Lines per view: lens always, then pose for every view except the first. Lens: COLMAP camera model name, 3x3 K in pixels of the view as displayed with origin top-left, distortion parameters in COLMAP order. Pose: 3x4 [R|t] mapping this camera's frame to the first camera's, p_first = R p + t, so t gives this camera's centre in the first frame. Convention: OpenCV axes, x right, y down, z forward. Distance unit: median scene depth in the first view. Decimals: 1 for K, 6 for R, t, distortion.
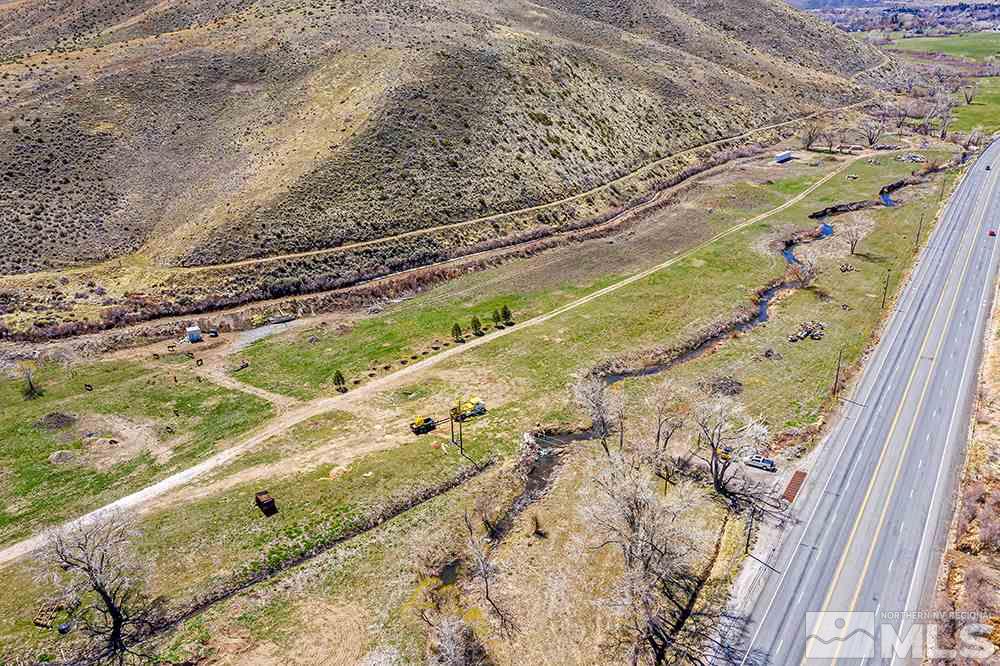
lens RADIAL K [[788.1, 0, 500.0], [0, 788.1, 333.0], [0, 0, 1]] dist [-0.015856, 0.006620]
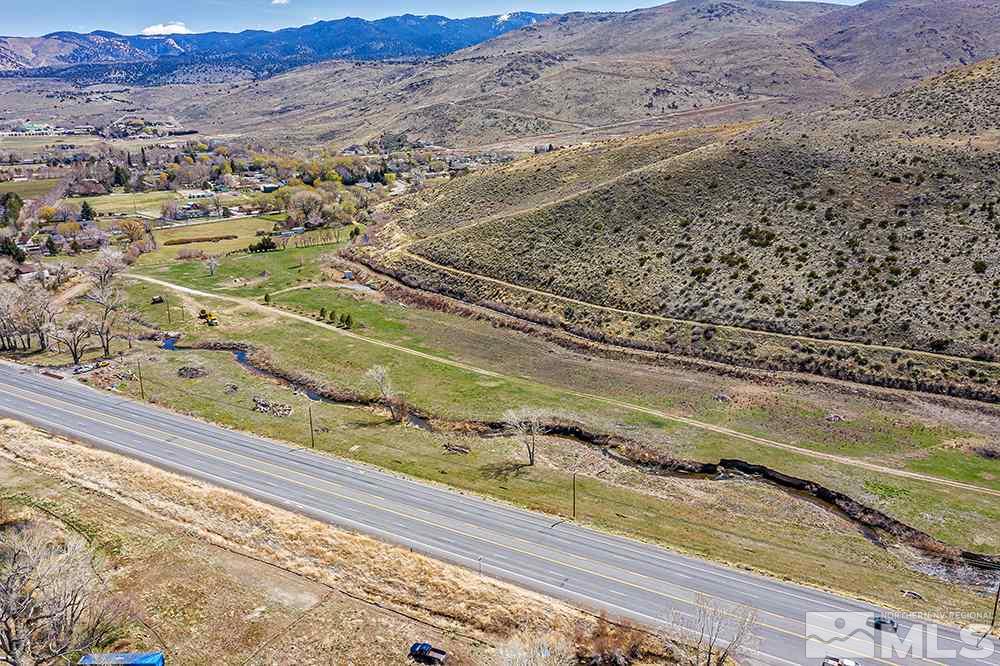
lens RADIAL K [[788.1, 0, 500.0], [0, 788.1, 333.0], [0, 0, 1]] dist [-0.015856, 0.006620]
pose [[0.052305, 0.294640, -0.954176, 1.133771], [-0.389660, 0.885767, 0.252156, -0.385983], [0.919472, 0.358615, 0.161139, 0.896122]]
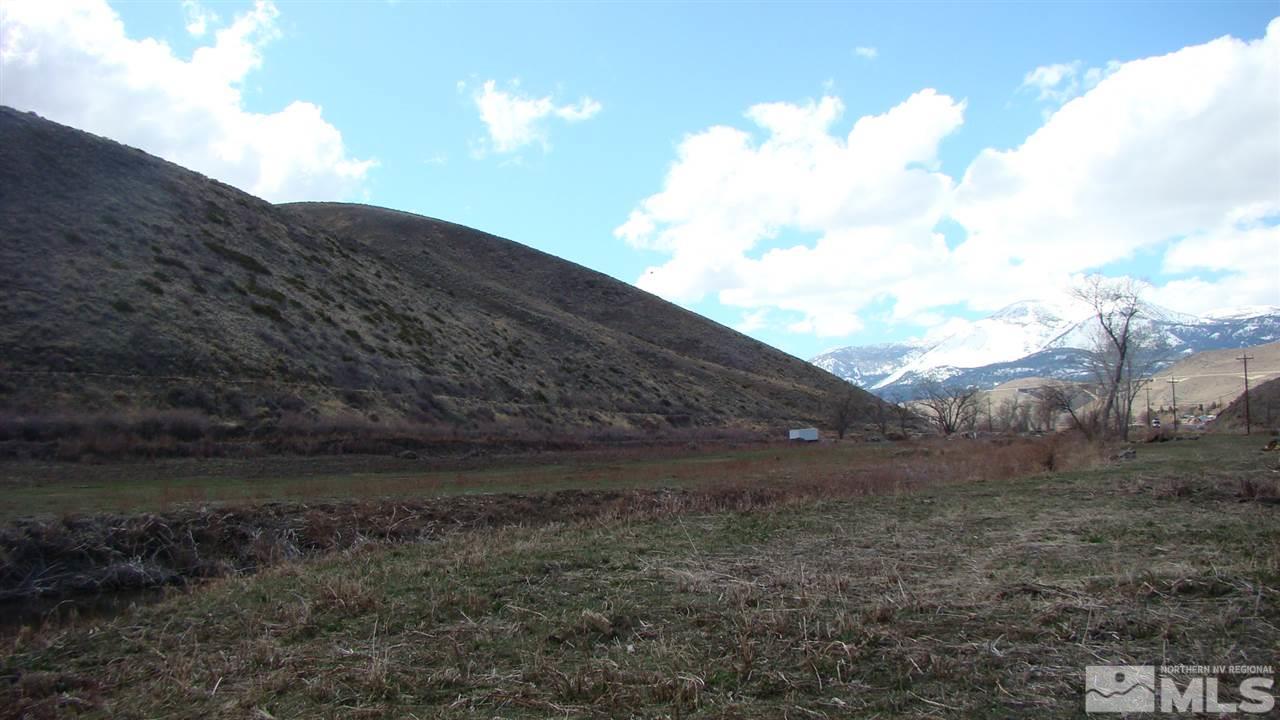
lens RADIAL K [[1200.0, 0, 640.0], [0, 1200.0, 360.0], [0, 0, 1]] dist [-0.169088, 0.113637]
pose [[0.962526, 0.002644, 0.271177, 0.115986], [0.122259, 0.888338, -0.442614, 0.076959], [-0.242067, 0.459182, 0.854726, 0.644829]]
